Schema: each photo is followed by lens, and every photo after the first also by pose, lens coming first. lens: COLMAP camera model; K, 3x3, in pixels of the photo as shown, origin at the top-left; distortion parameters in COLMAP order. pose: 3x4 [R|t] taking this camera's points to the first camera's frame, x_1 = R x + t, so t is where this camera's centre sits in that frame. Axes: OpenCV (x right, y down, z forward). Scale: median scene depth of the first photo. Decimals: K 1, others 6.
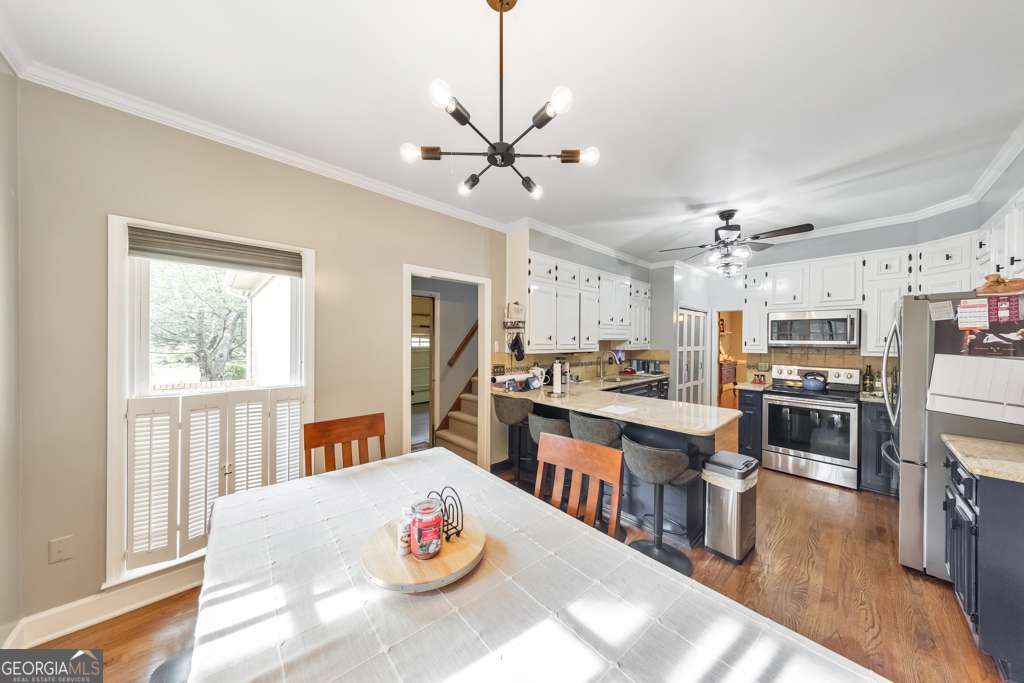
lens RADIAL K [[324.8, 0, 518.9], [0, 324.8, 341.9], [0, 0, 1]] dist [0.007239, 0.000038]
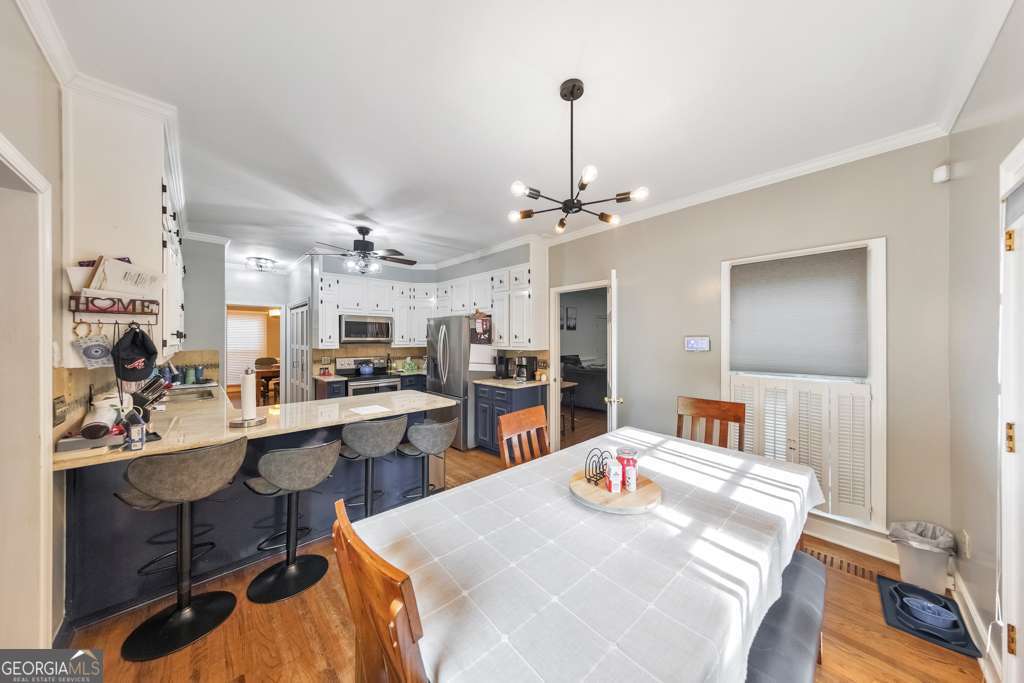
lens RADIAL K [[324.8, 0, 514.5], [0, 324.8, 339.2], [0, 0, 1]] dist [0.007239, 0.000038]
pose [[-0.003628, -0.006640, 0.999971, -0.500731], [0.006572, 0.999956, 0.006663, -0.003241], [-0.999972, 0.006596, -0.003585, 0.431942]]
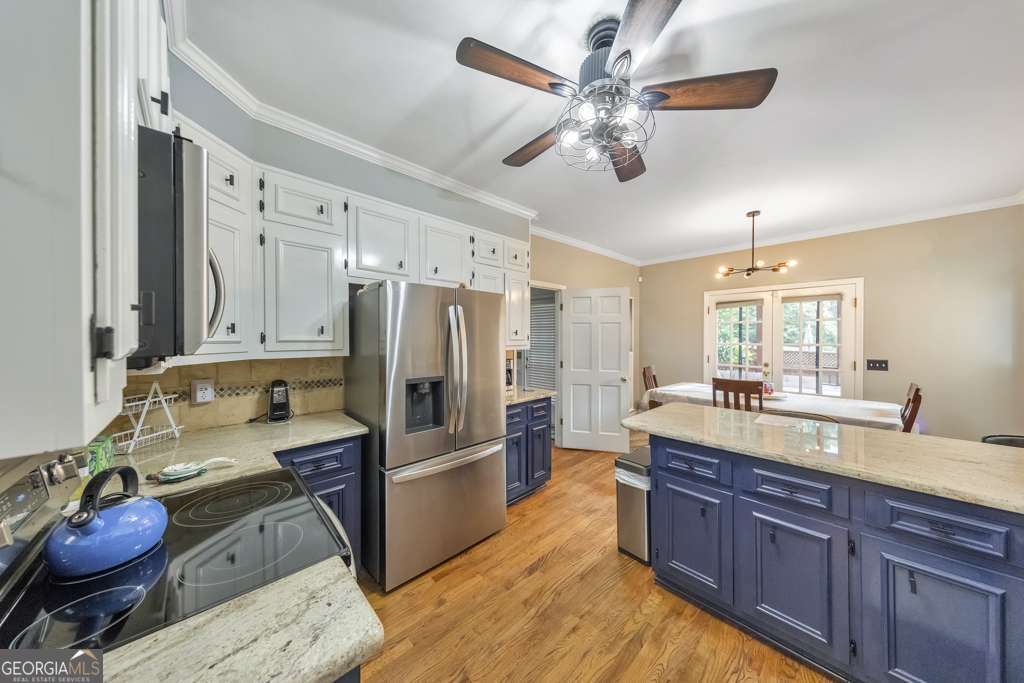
lens RADIAL K [[324.8, 0, 511.7], [0, 324.8, 338.0], [0, 0, 1]] dist [0.007239, 0.000038]
pose [[-1.000000, -0.000381, 0.000921, 0.720078], [-0.000373, 0.999969, 0.007883, 0.003949], [-0.000924, 0.007882, -0.999969, 1.343619]]
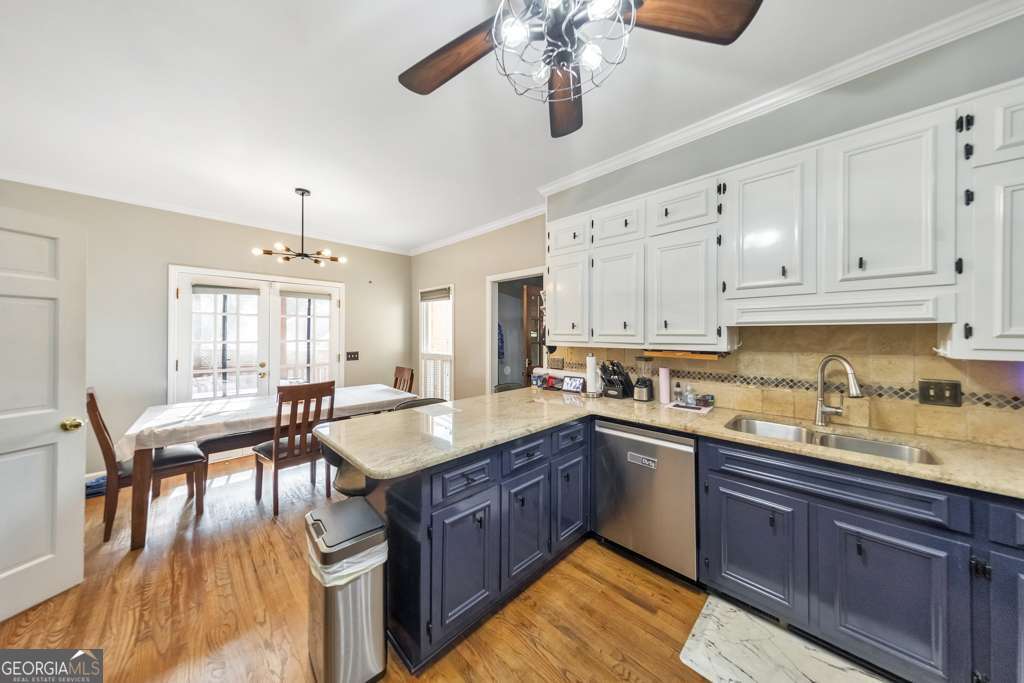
lens RADIAL K [[324.8, 0, 529.9], [0, 324.8, 332.1], [0, 0, 1]] dist [0.007239, 0.000038]
pose [[0.049155, -0.007706, -0.998761, 0.877296], [-0.006420, 0.999947, -0.008031, 0.009610], [0.998771, 0.006807, 0.049103, 0.919356]]
